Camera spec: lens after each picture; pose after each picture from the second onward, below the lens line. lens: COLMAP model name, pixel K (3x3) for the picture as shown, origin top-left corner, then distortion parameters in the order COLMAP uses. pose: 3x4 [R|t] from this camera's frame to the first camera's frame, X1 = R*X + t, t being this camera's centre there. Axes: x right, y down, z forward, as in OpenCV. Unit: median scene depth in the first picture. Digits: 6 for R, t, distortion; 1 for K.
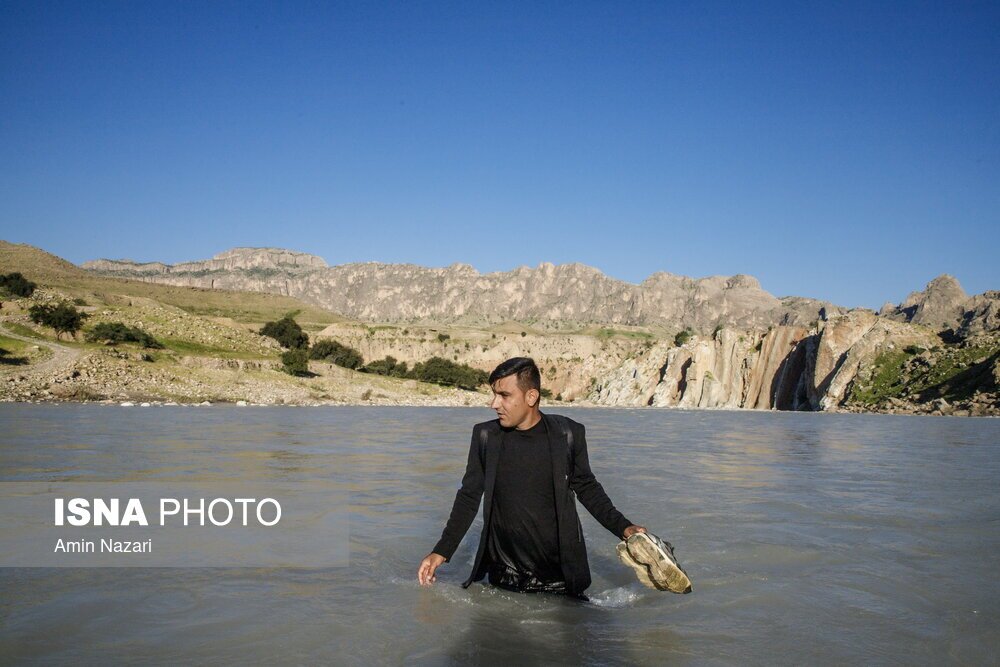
lens RADIAL K [[708.3, 0, 500.0], [0, 708.3, 333.5], [0, 0, 1]] dist [-0.040107, 0.008668]
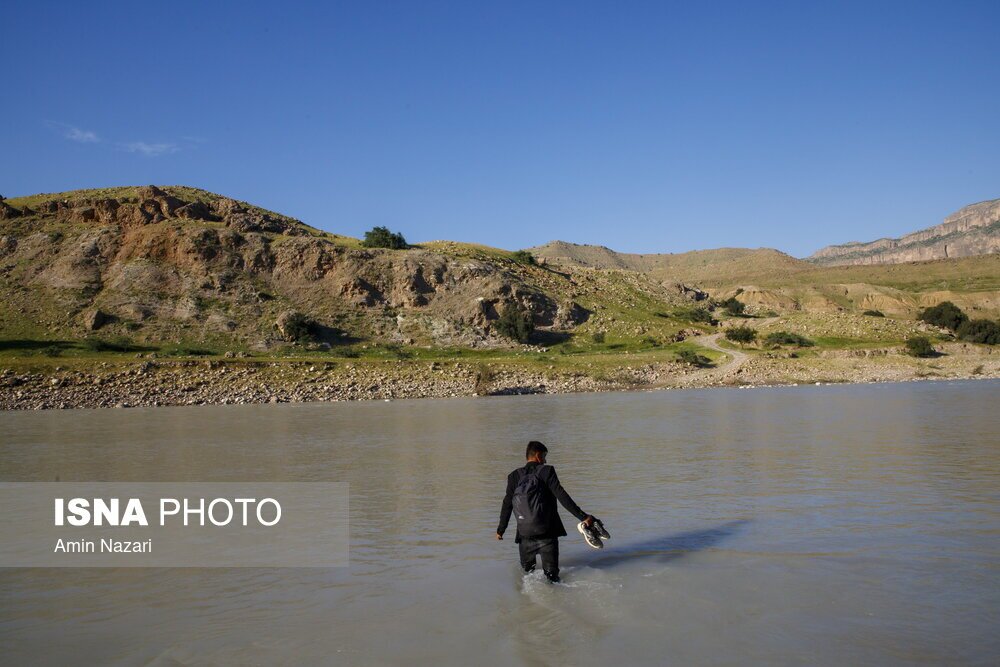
lens RADIAL K [[708.3, 0, 500.0], [0, 708.3, 333.5], [0, 0, 1]] dist [-0.040107, 0.008668]
pose [[0.555793, -0.092541, -0.826154, 0.333239], [0.118662, 0.992440, -0.031337, -0.032309], [0.822808, -0.080616, 0.562572, -0.316504]]
